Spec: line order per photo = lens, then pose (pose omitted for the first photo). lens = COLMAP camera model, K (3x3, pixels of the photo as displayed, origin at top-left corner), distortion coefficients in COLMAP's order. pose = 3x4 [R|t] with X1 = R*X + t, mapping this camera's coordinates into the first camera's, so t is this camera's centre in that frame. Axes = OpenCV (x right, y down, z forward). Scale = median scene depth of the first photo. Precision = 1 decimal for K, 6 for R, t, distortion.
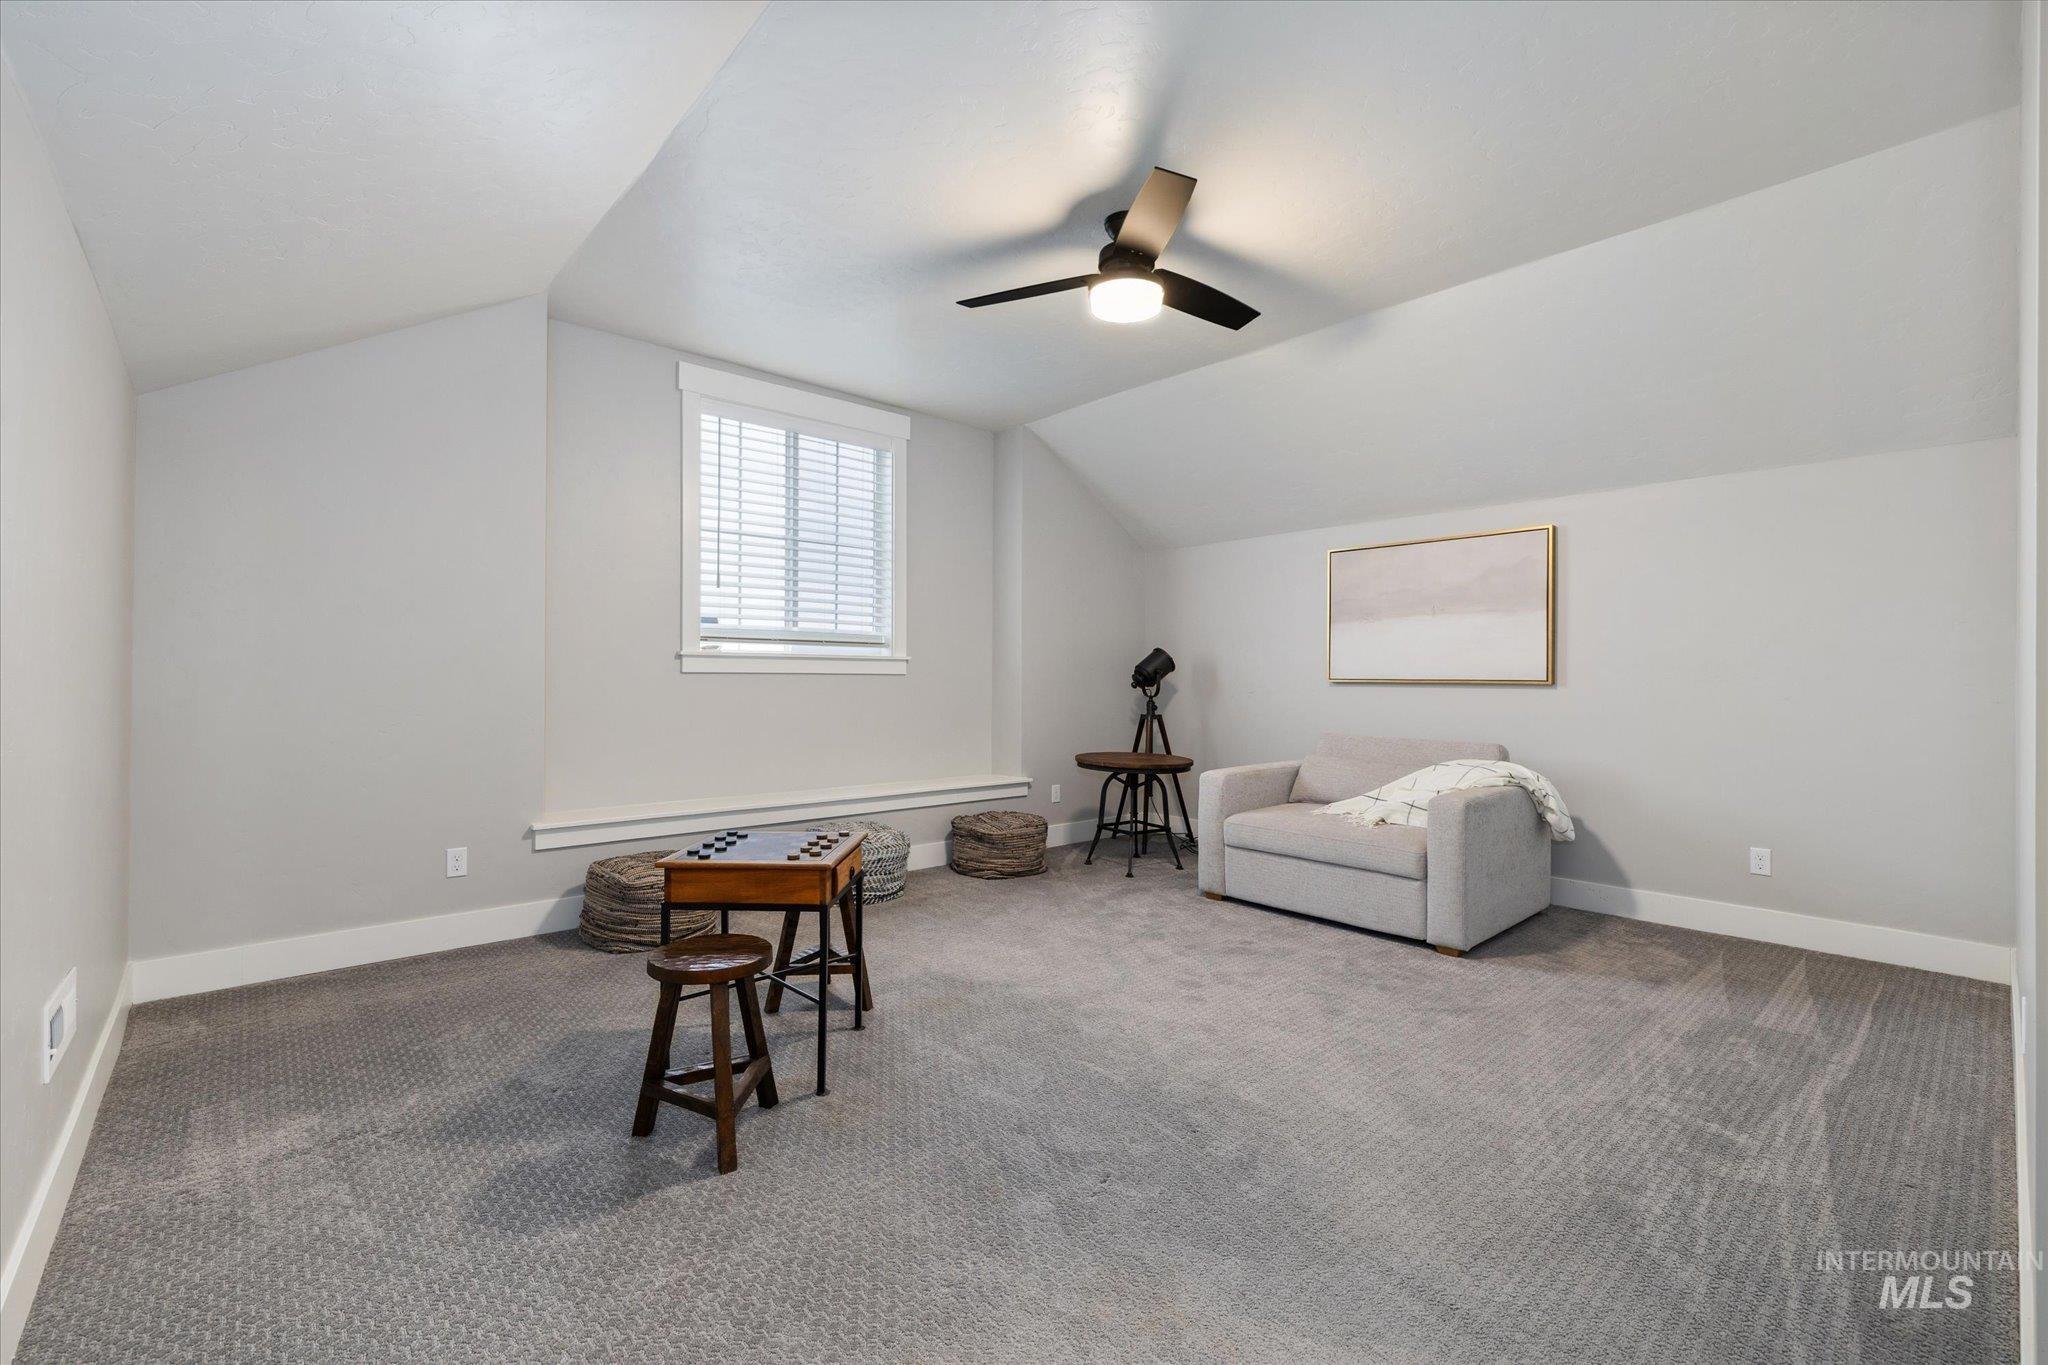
lens RADIAL K [[871.2, 0, 1017.3], [0, 871.2, 676.3], [0, 0, 1]] dist [-0.002114, -0.000036]
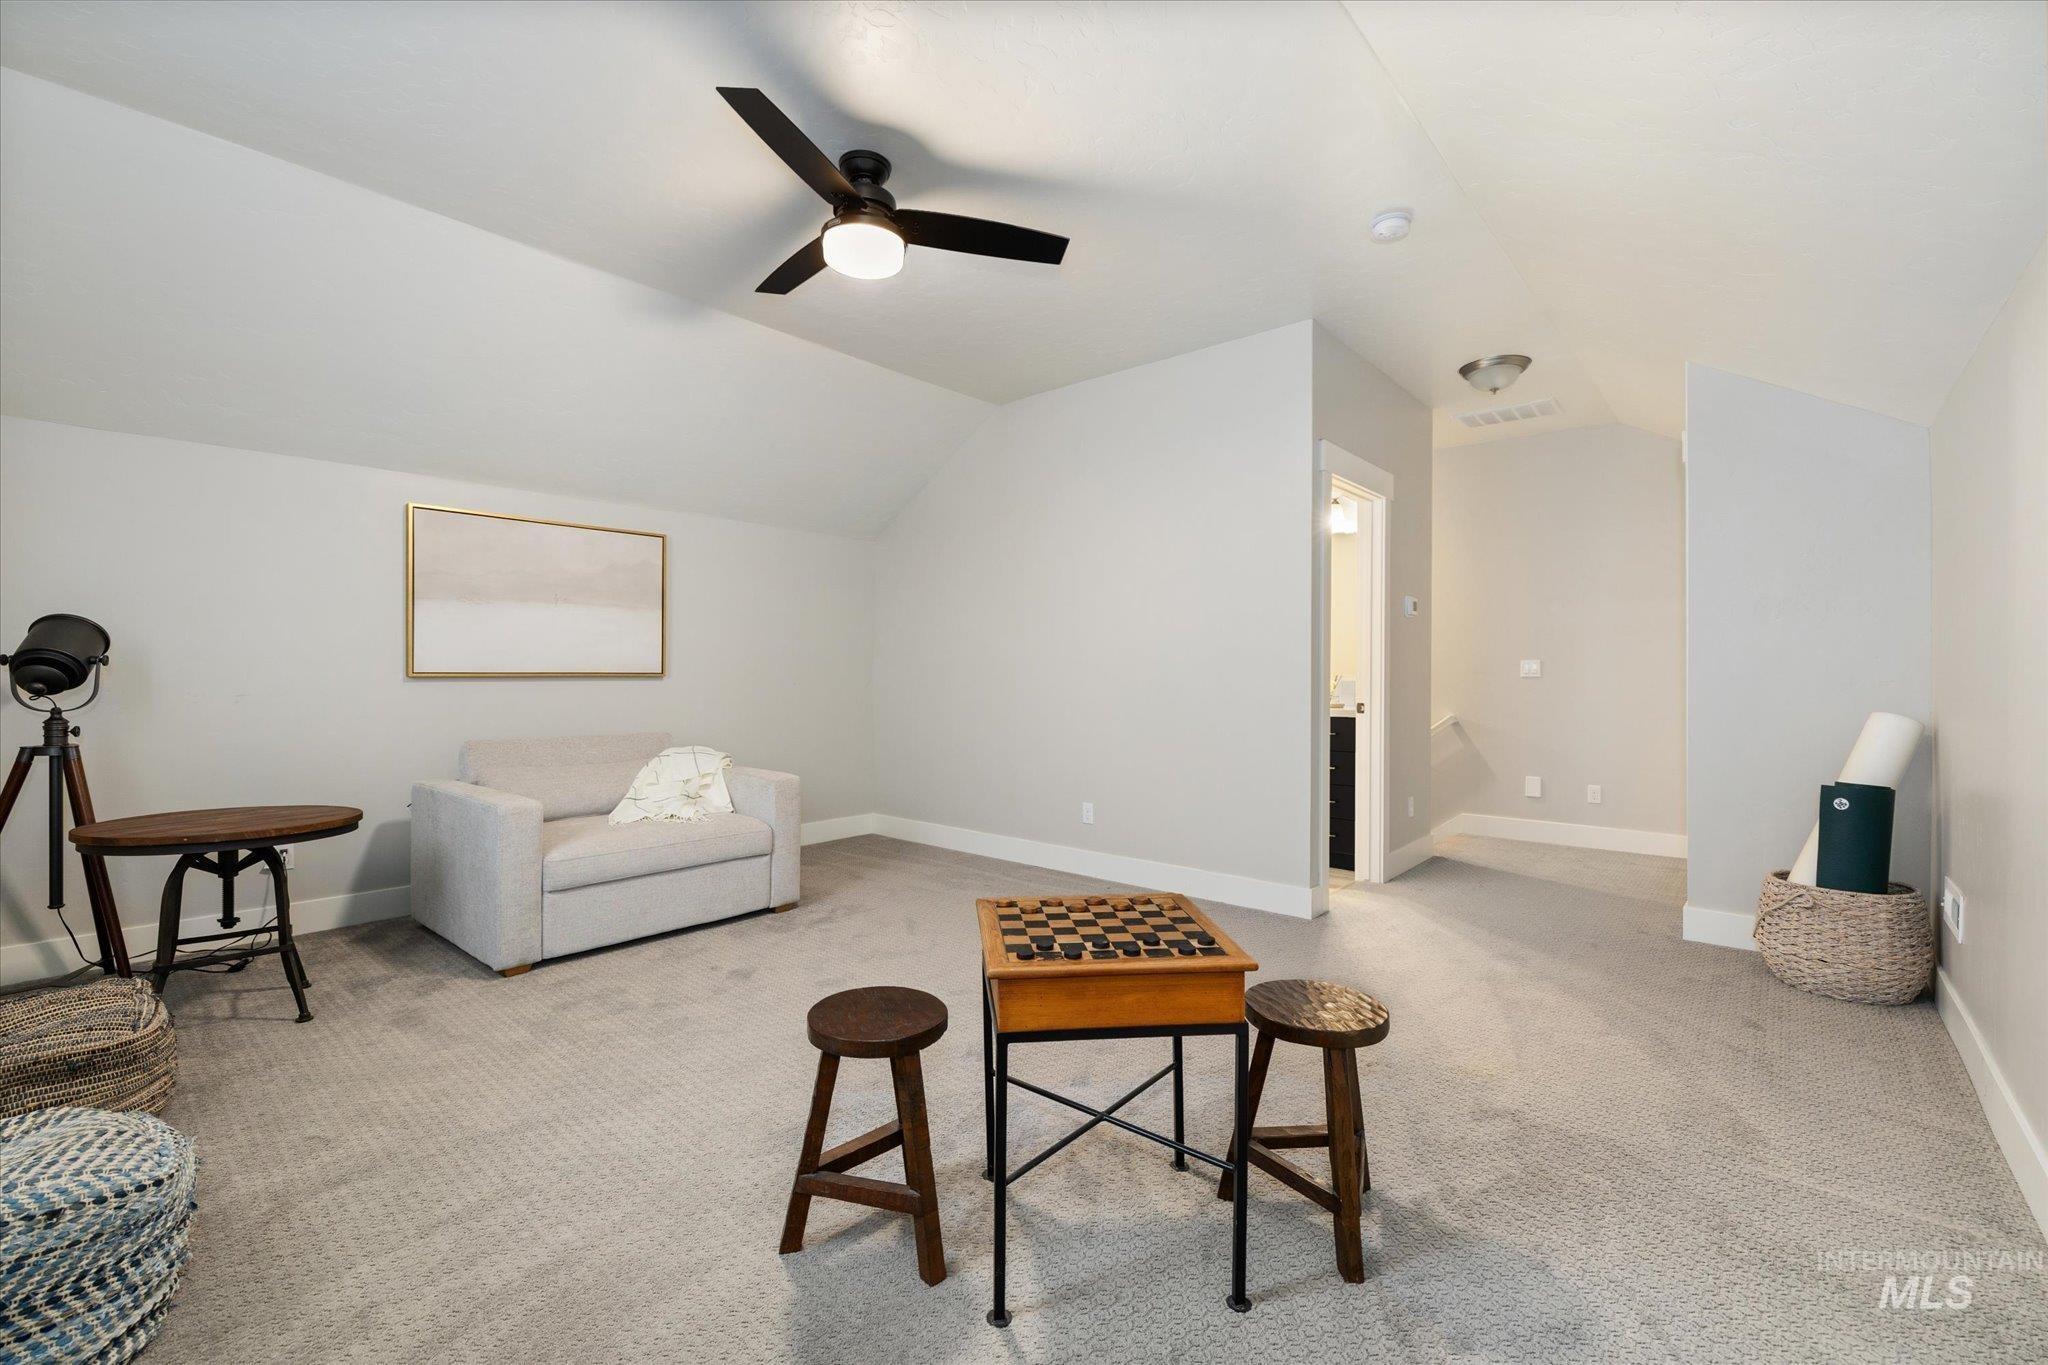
lens RADIAL K [[871.2, 0, 1017.8], [0, 871.2, 677.7], [0, 0, 1]] dist [-0.002114, -0.000036]
pose [[-0.109909, -0.011077, 0.993880, -0.527538], [0.005097, 0.999918, 0.011708, 0.000535], [-0.993929, 0.006352, -0.109844, 0.642267]]
